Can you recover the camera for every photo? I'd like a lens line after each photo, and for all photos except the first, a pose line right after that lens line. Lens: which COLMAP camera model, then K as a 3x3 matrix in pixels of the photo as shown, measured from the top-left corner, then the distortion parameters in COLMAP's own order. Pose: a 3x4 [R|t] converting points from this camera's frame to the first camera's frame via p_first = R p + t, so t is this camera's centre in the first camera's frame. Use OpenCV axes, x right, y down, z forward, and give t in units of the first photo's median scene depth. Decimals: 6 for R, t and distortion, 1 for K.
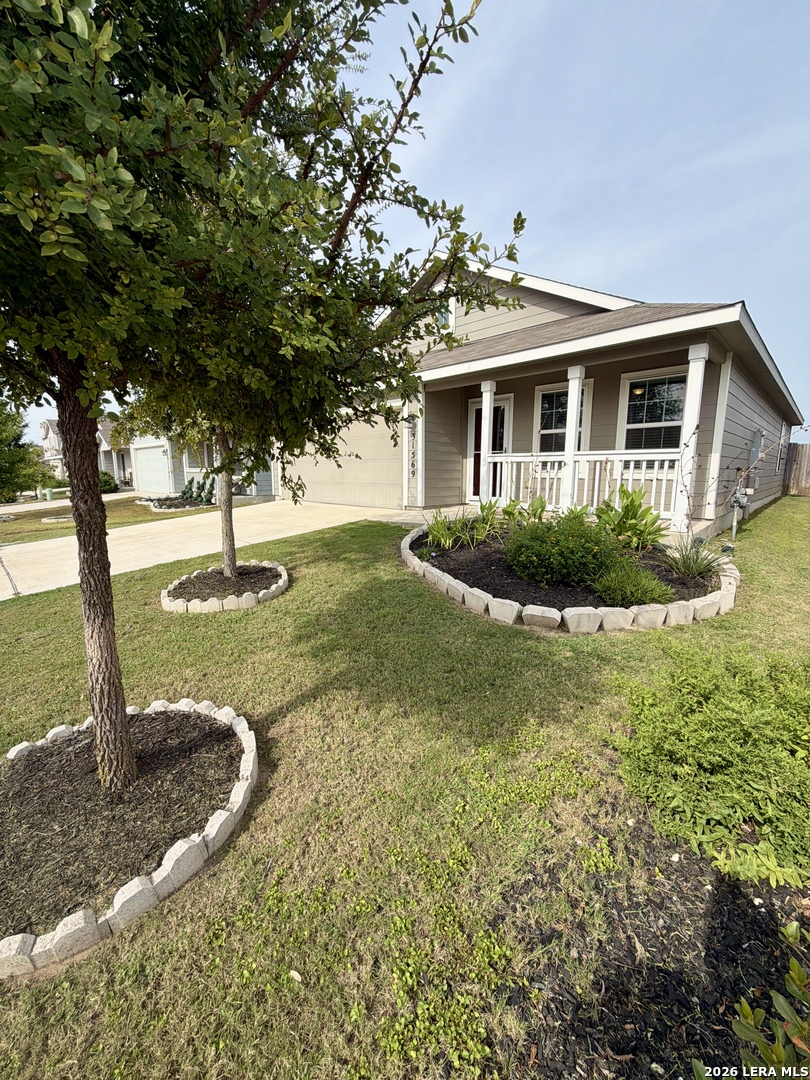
lens RADIAL K [[430.9, 0, 405.0], [0, 430.9, 540.0], [0, 0, 1]] dist [-0.000293, -0.000029]
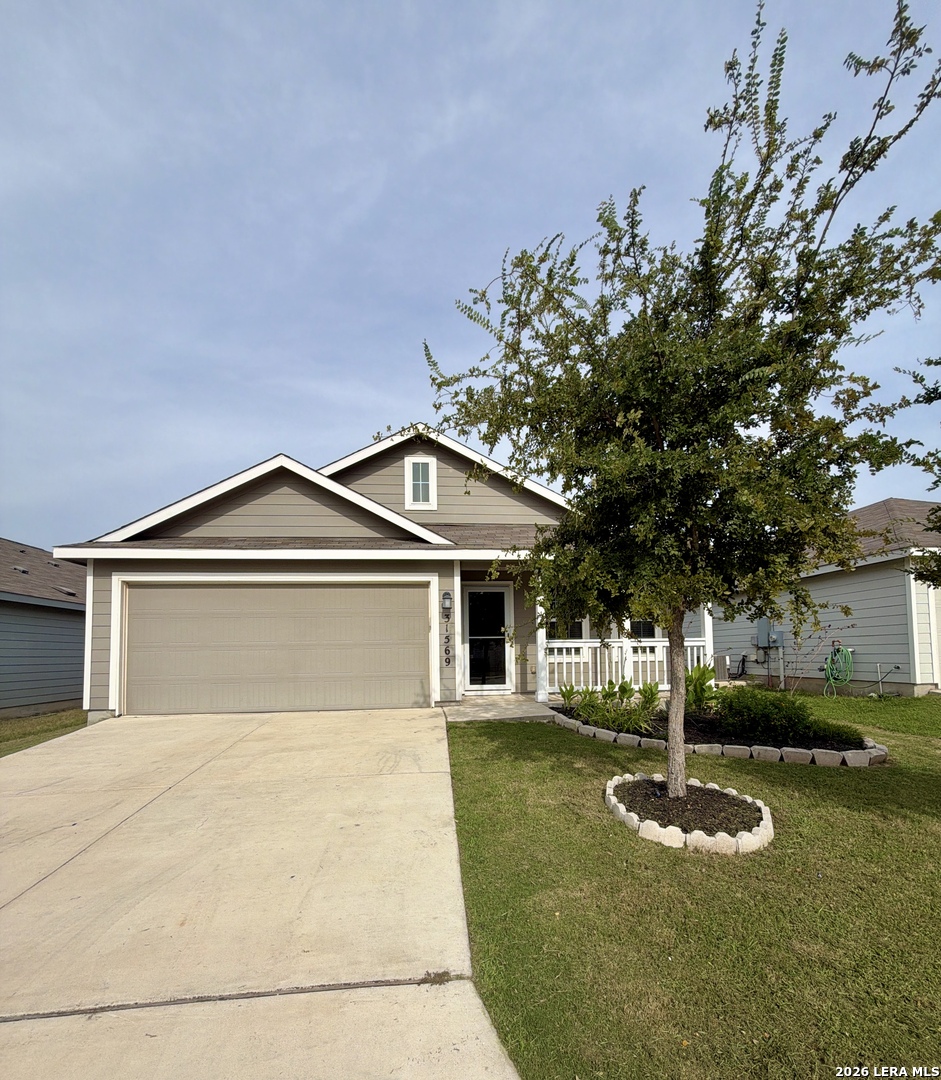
lens RADIAL K [[502.1, 0, 467.2], [0, 502.1, 630.9], [0, 0, 1]] dist [-0.000877, -0.000675]
pose [[0.675338, 0.028222, 0.736968, -0.798114], [0.133062, 0.978206, -0.159395, -0.062084], [-0.725405, 0.205708, 0.656865, 0.381133]]
